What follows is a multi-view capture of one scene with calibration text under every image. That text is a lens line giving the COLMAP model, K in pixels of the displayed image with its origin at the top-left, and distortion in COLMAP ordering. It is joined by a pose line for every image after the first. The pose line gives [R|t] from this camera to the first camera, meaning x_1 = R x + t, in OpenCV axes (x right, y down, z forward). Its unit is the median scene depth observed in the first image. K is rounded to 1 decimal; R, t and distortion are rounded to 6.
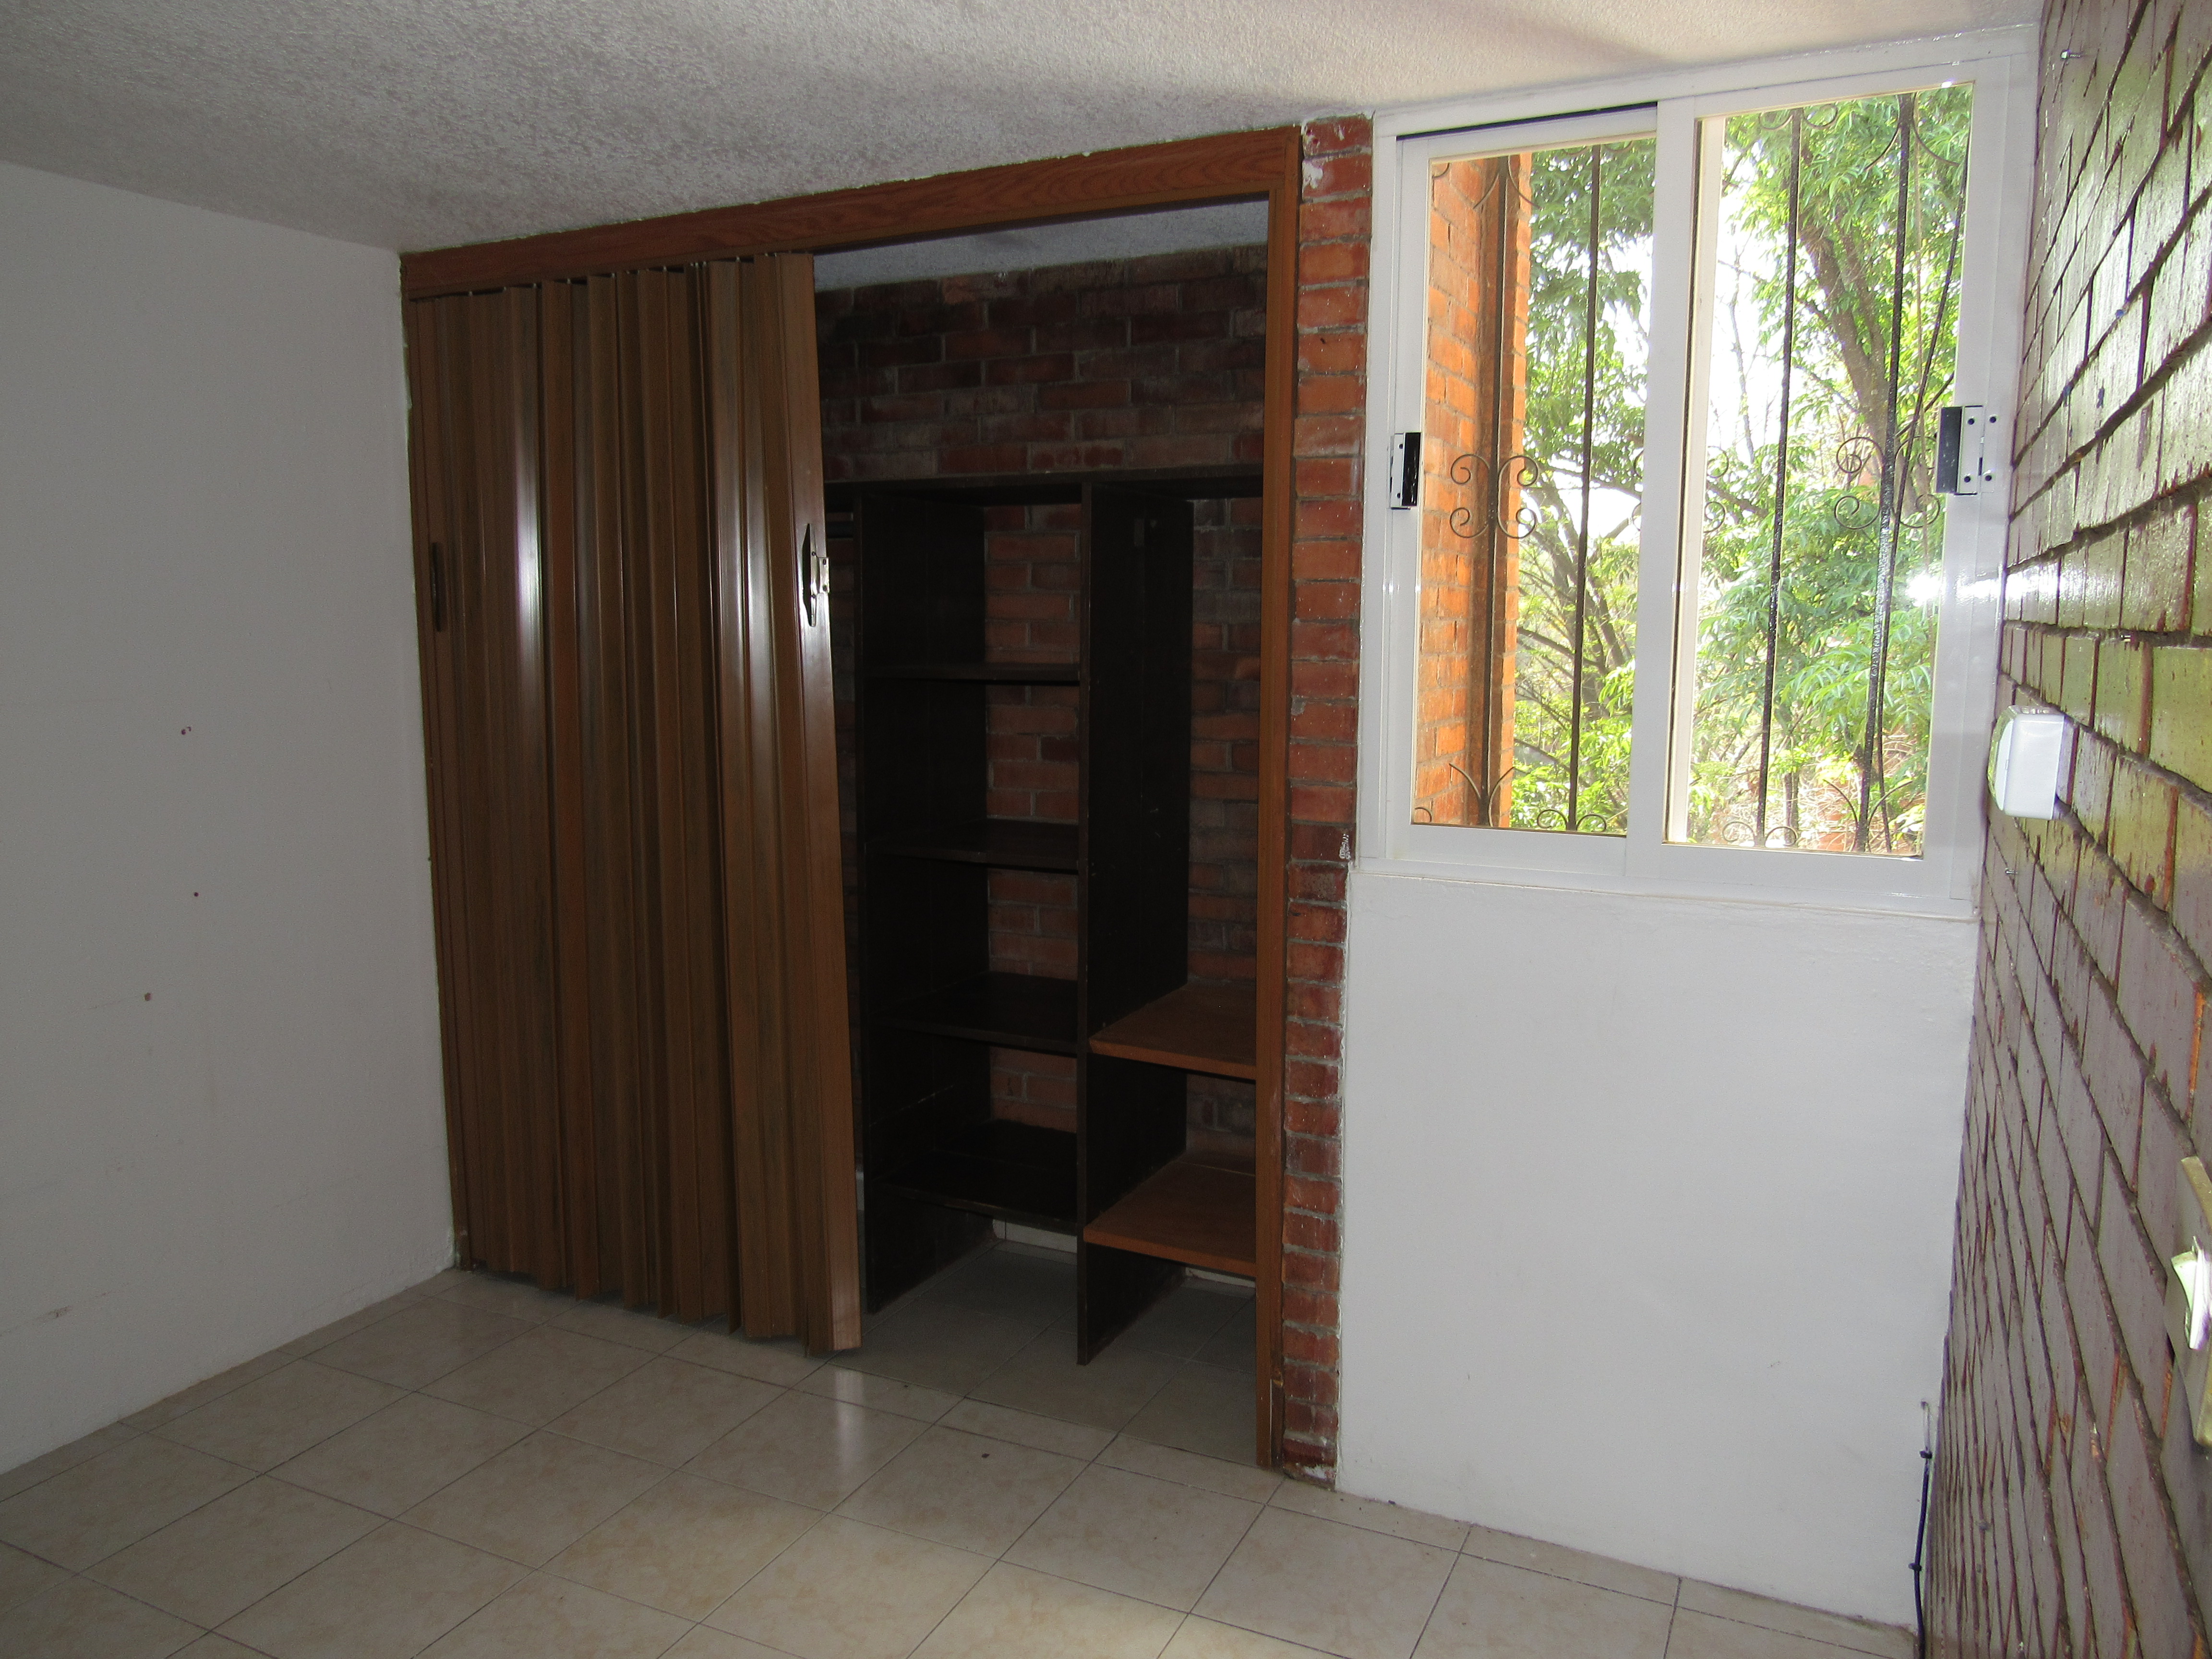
lens RADIAL K [[1580.6, 0, 1116.8], [0, 1580.6, 823.0], [0, 0, 1]] dist [-0.029635, 0.008741]
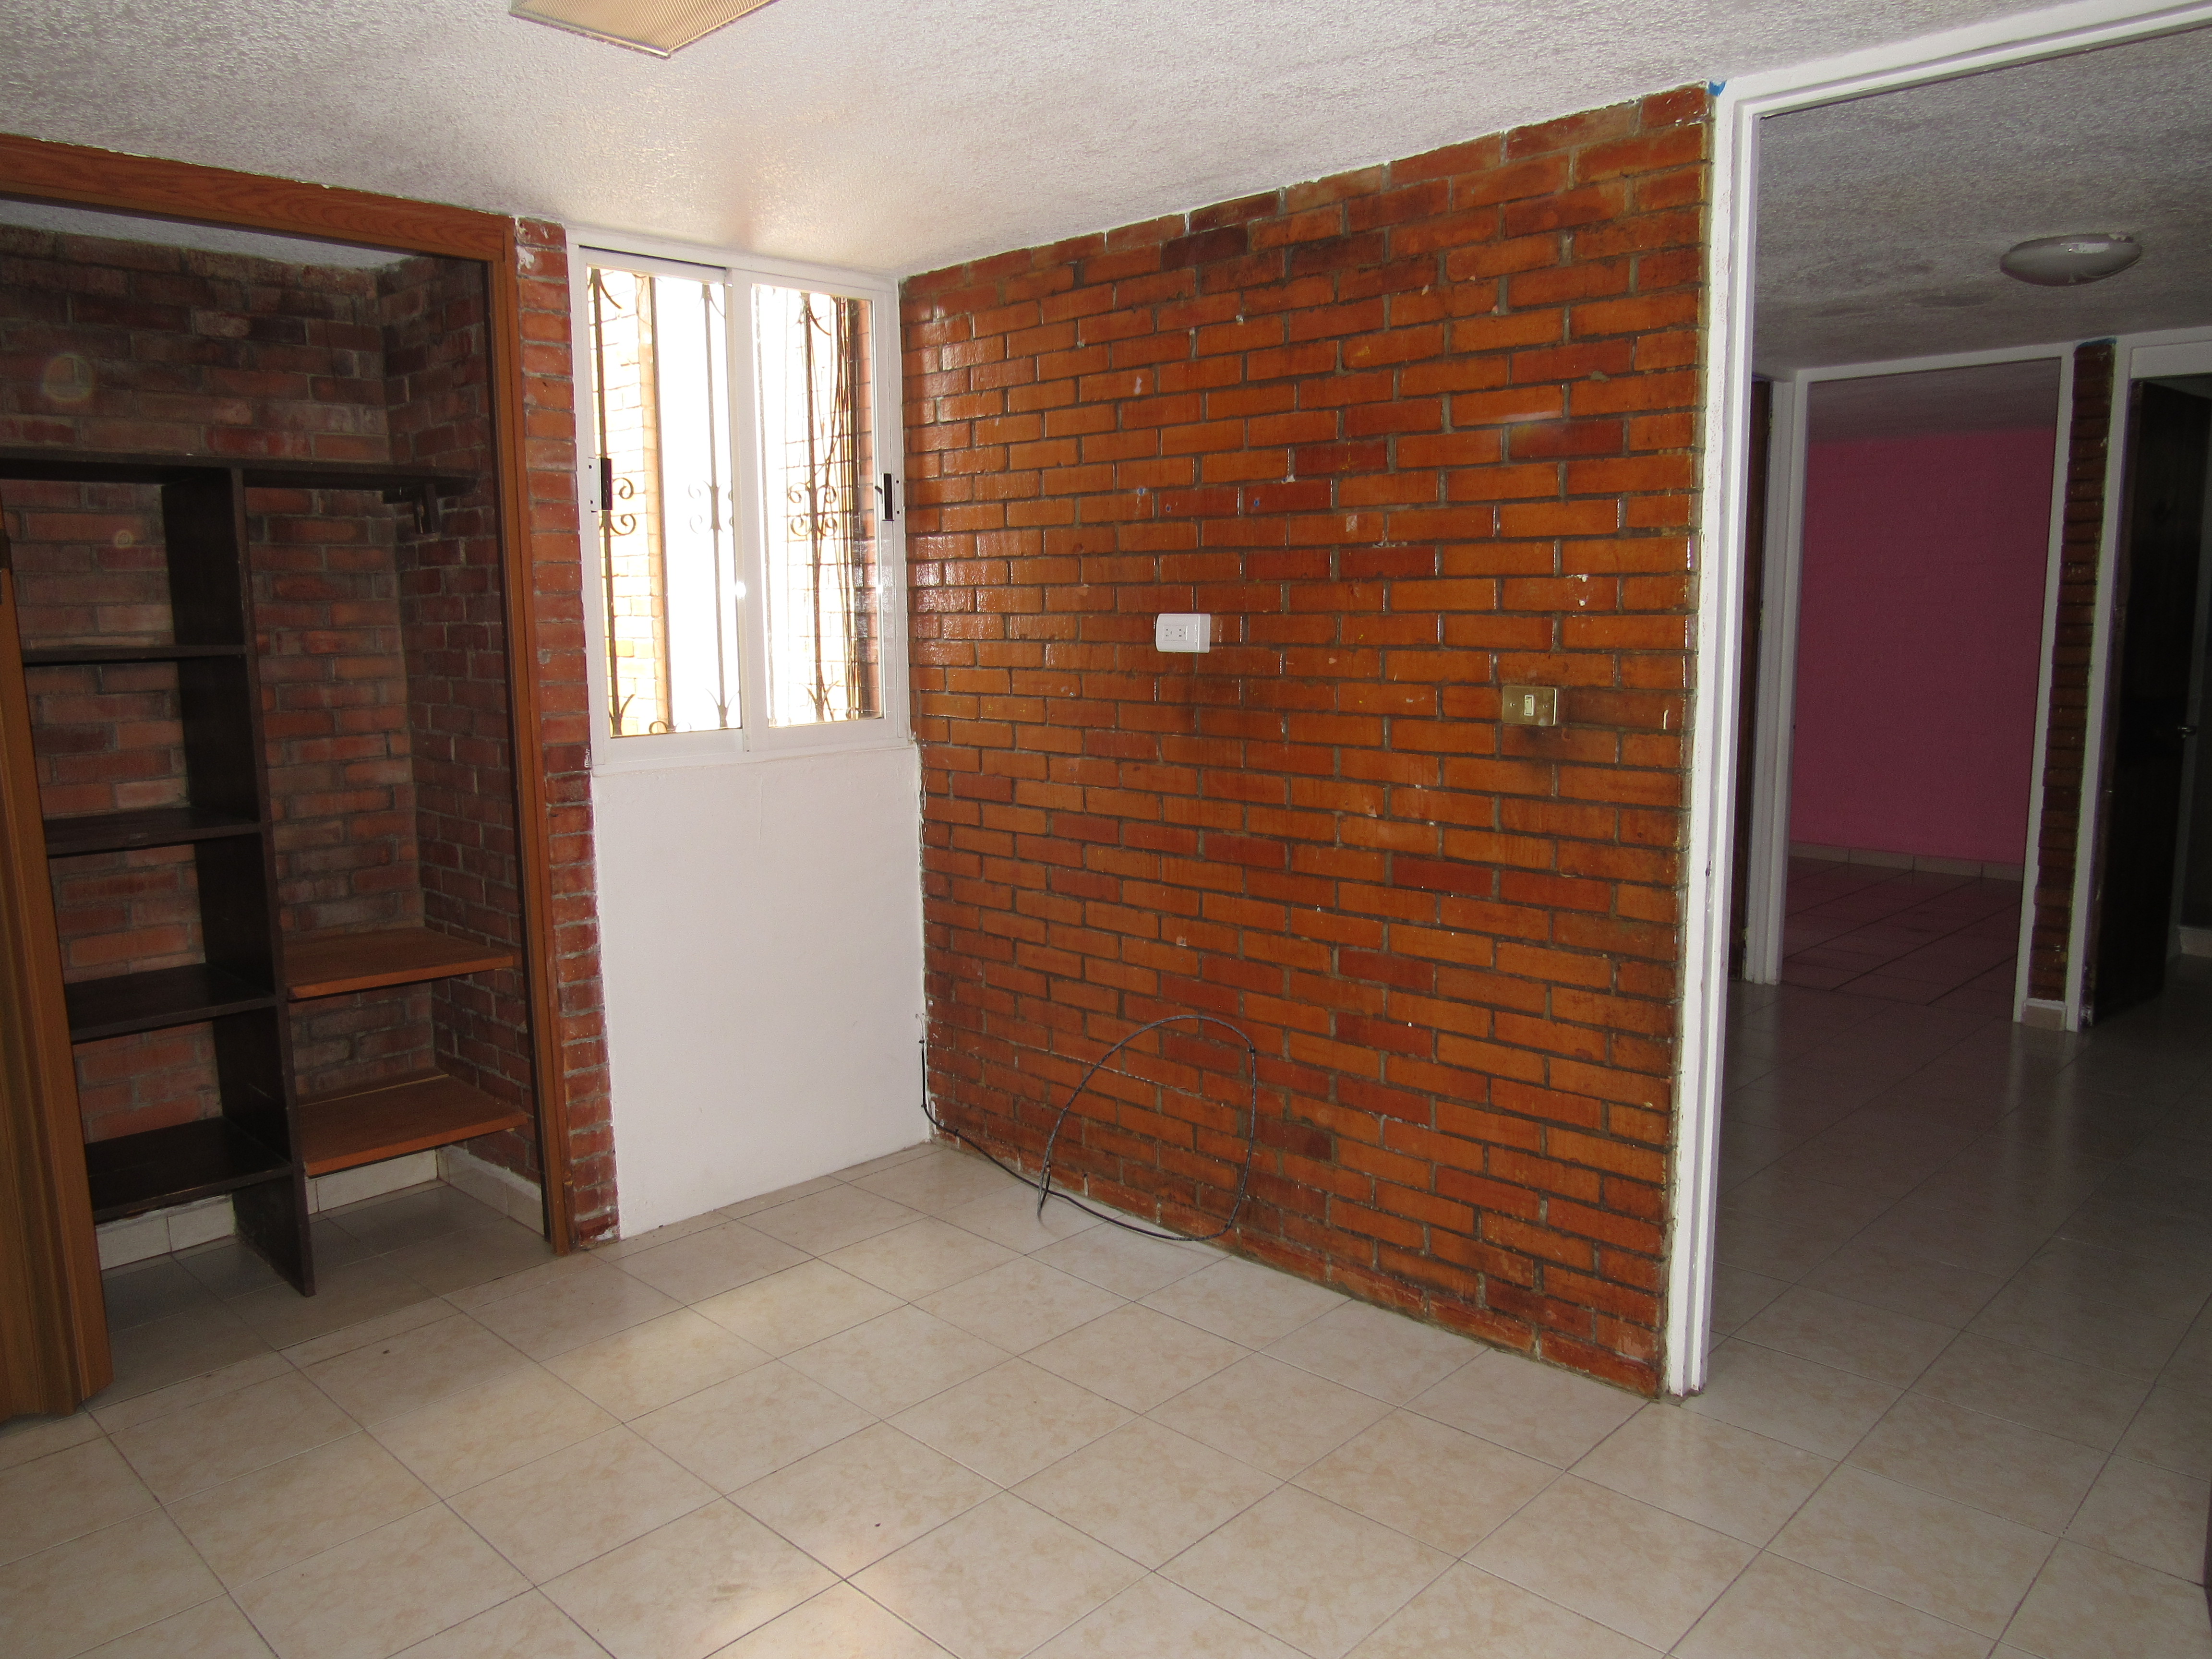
lens RADIAL K [[1580.6, 0, 1104.6], [0, 1580.6, 822.6], [0, 0, 1]] dist [-0.029635, 0.008741]
pose [[0.313893, -0.134065, 0.939946, -0.991349], [0.138168, 0.985892, 0.094478, 0.002628], [-0.939351, 0.100214, 0.327988, 0.141889]]
